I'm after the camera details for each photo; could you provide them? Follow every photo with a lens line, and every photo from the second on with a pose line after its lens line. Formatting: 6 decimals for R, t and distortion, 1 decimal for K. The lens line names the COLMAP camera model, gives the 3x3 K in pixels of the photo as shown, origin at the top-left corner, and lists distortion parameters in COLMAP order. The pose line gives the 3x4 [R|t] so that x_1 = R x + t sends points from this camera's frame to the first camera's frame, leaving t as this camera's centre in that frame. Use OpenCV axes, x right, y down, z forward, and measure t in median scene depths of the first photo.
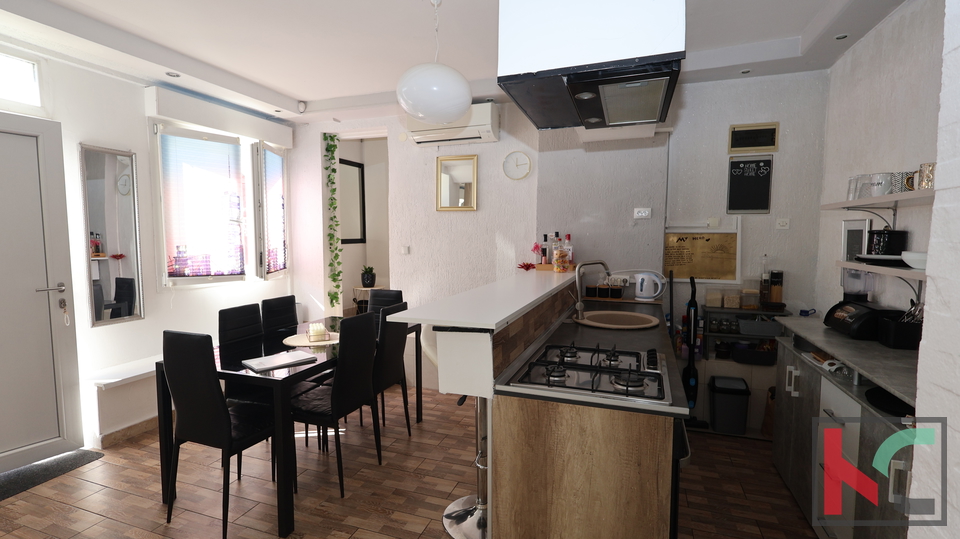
lens RADIAL K [[447.8, 0, 480.3], [0, 447.8, 269.2], [0, 0, 1]] dist [0.000138, 0.001240]
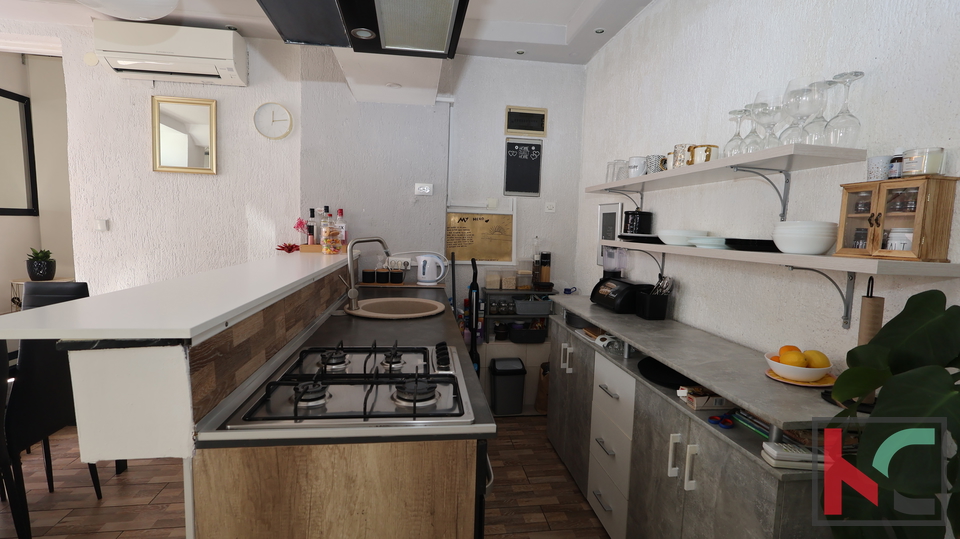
lens RADIAL K [[447.8, 0, 479.5], [0, 447.8, 270.8], [0, 0, 1]] dist [0.000138, 0.001240]
pose [[0.887763, -0.019784, 0.459876, 0.048568], [0.006351, 0.999507, 0.030738, 0.016349], [-0.460258, -0.024367, 0.887451, 0.163120]]
